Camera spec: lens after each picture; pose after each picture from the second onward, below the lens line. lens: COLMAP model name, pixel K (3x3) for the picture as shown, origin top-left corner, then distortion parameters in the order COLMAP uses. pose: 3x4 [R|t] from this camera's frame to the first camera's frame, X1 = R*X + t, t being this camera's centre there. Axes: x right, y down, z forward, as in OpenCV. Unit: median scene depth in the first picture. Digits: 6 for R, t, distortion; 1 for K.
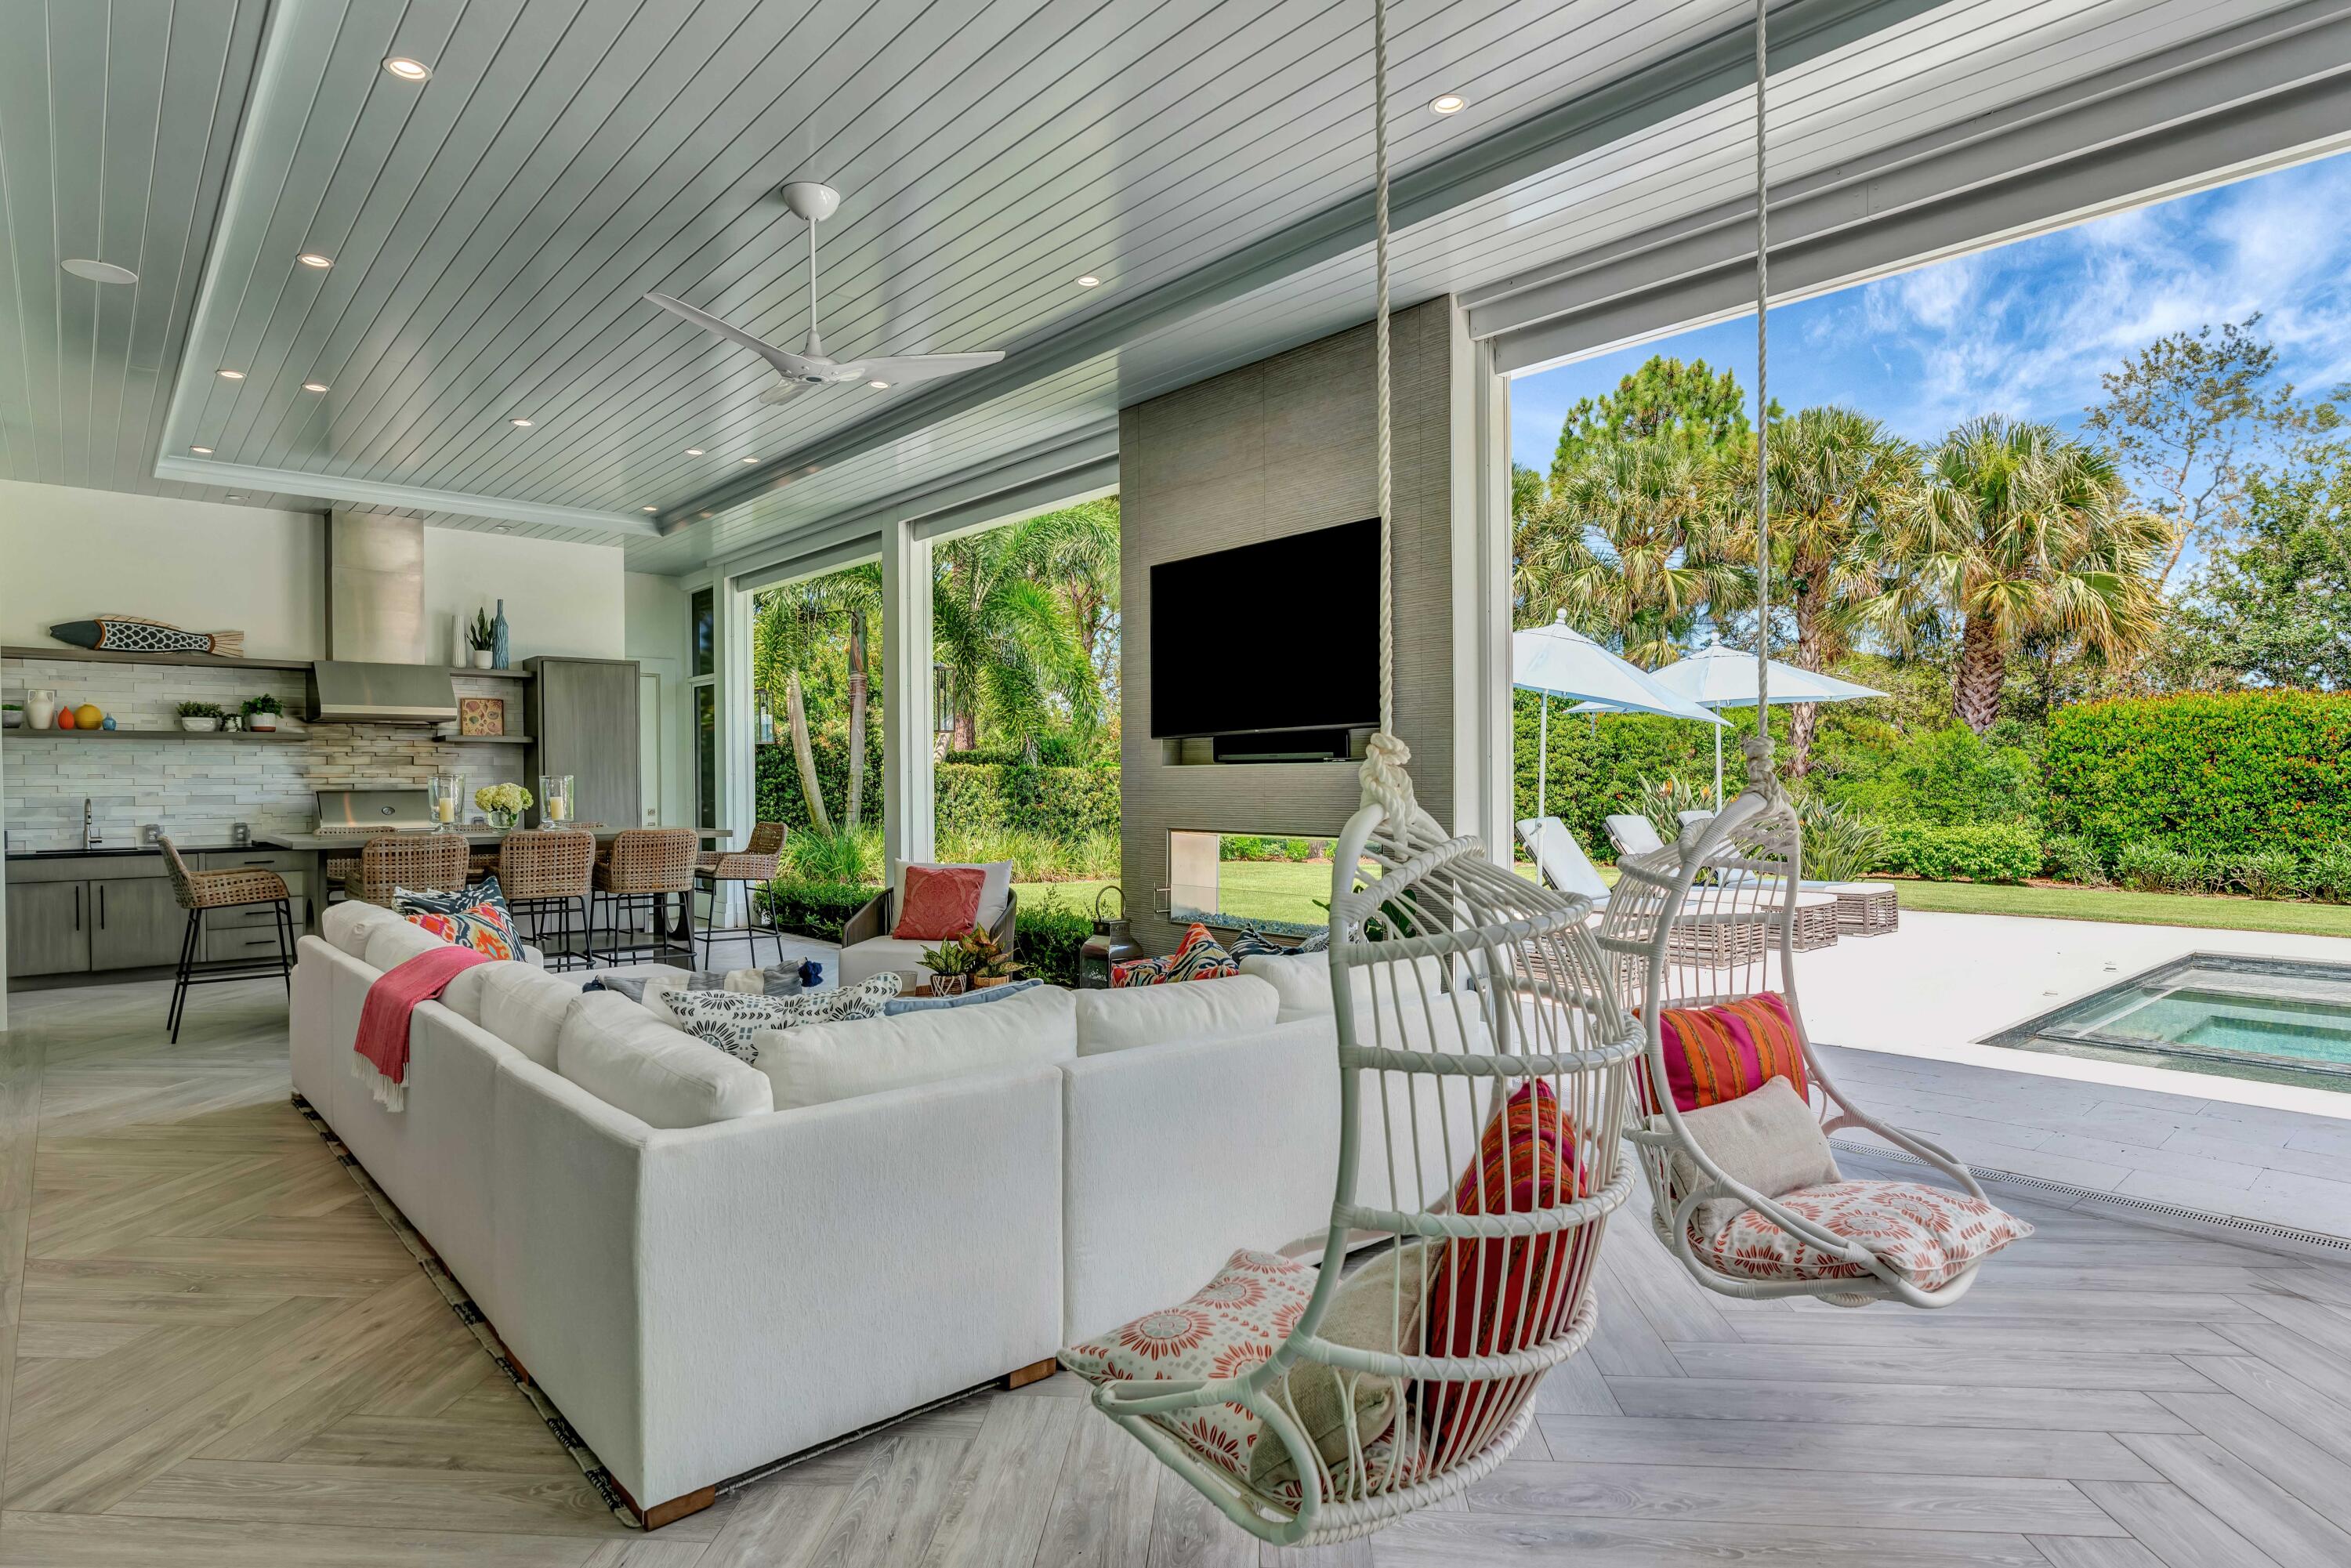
lens RADIAL K [[1267.1, 0, 1159.6], [0, 1267.1, 781.5], [0, 0, 1]] dist [-0.004923, 0.001787]
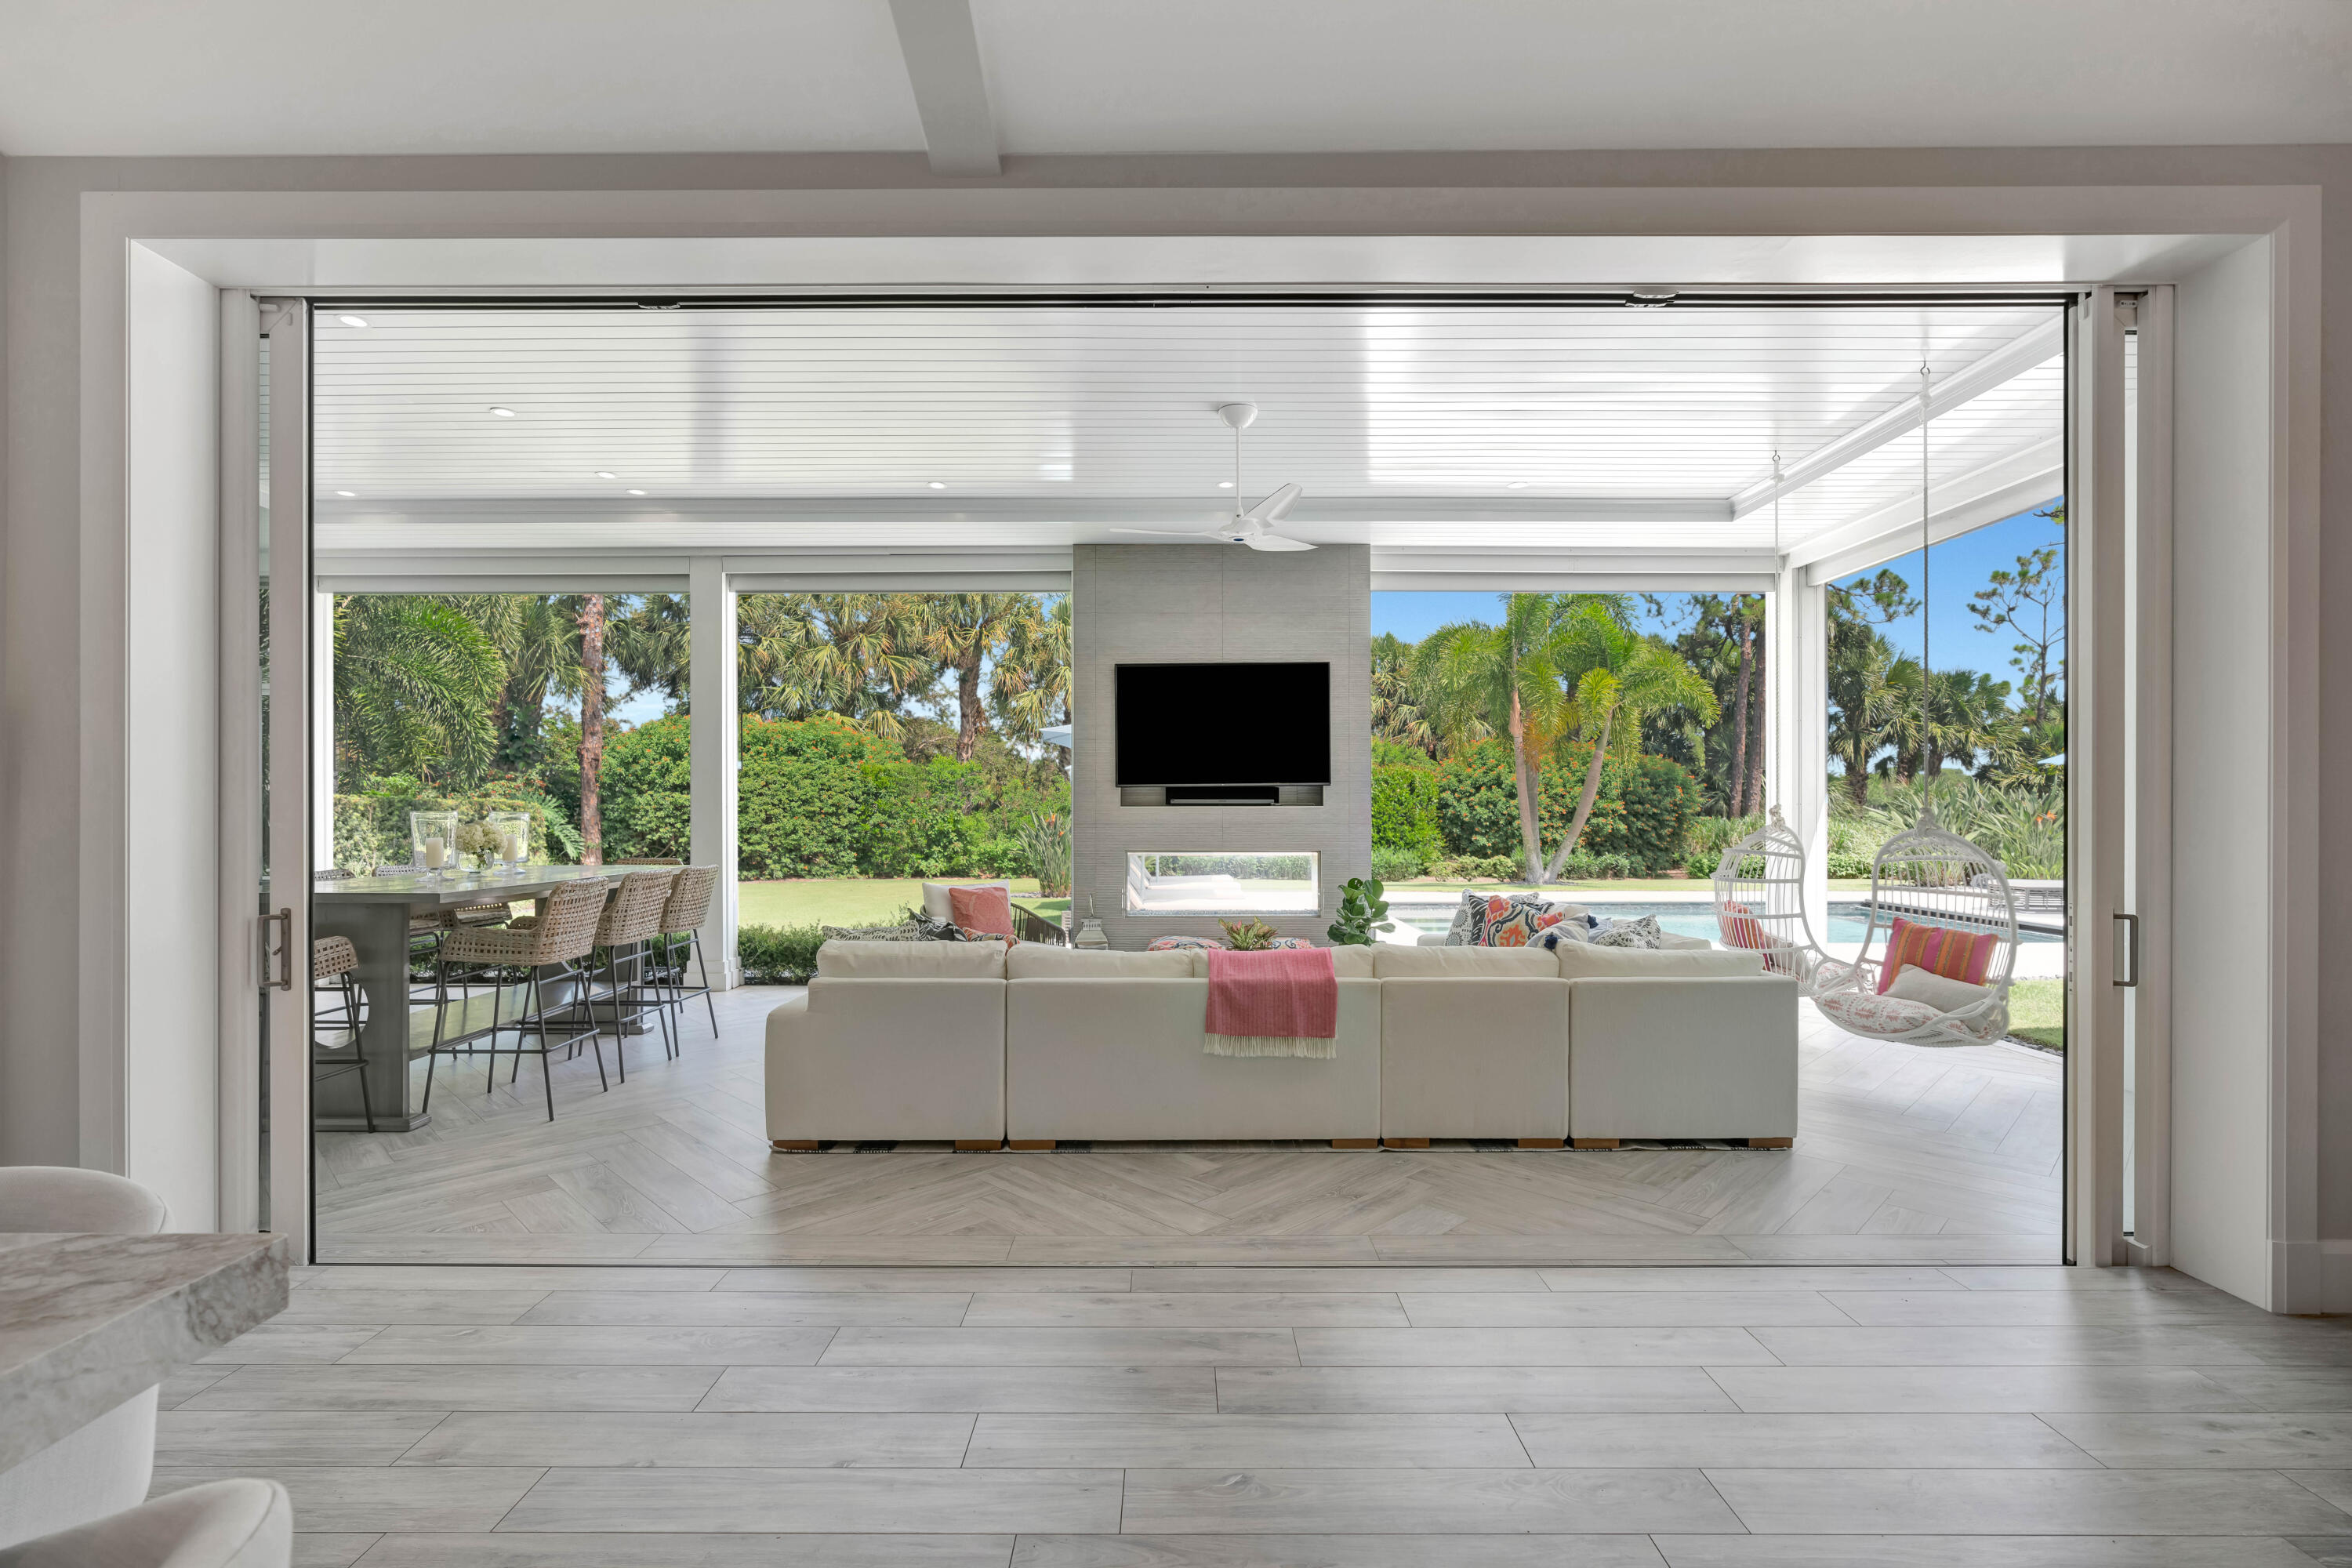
lens RADIAL K [[1057.4, 0, 1166.9], [0, 1057.4, 799.1], [0, 0, 1]] dist [-0.001083, 0.003682]
pose [[0.649910, 0.011402, 0.759925, -0.642845], [-0.002115, 0.999911, -0.013194, -0.003822], [-0.760008, 0.006967, 0.649876, 0.149483]]
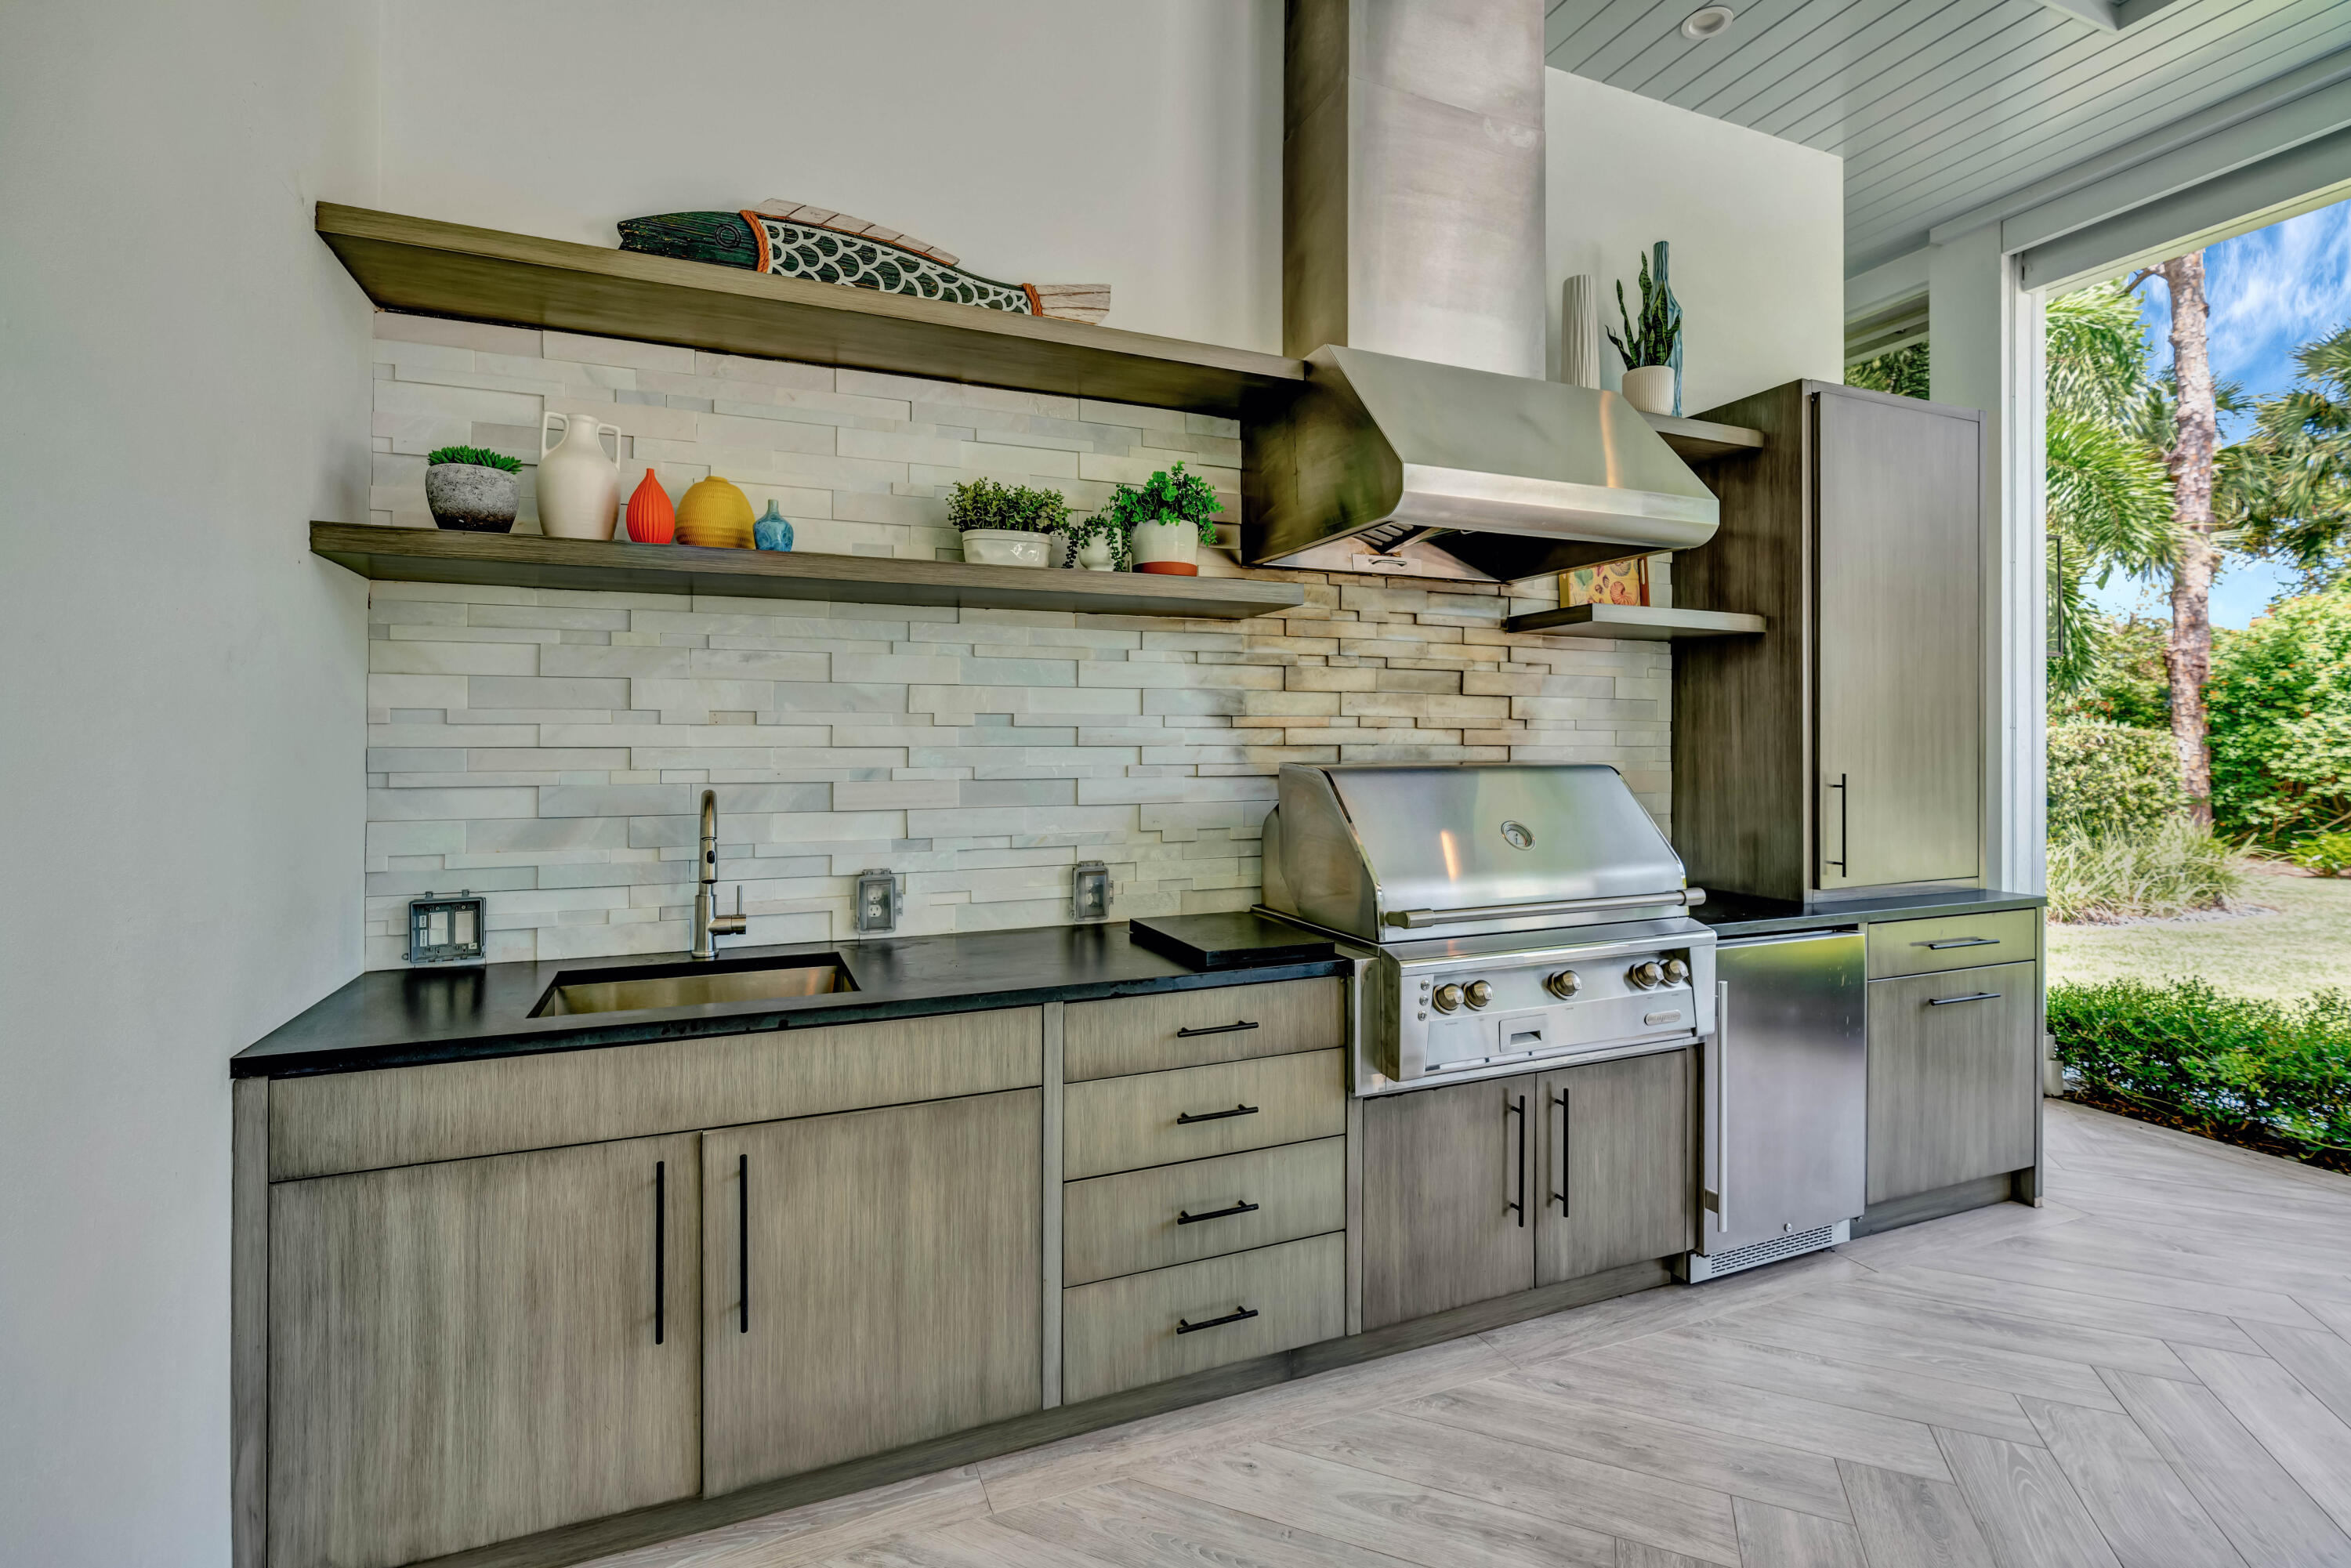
lens RADIAL K [[1056.9, 0, 1151.8], [0, 1056.9, 699.5], [0, 0, 1]] dist [-0.001083, 0.003682]
pose [[0.952266, -0.006799, -0.305192, -0.656018], [-0.006471, 0.999078, -0.042447, 0.001919], [0.305200, 0.042396, 0.951344, 0.774464]]
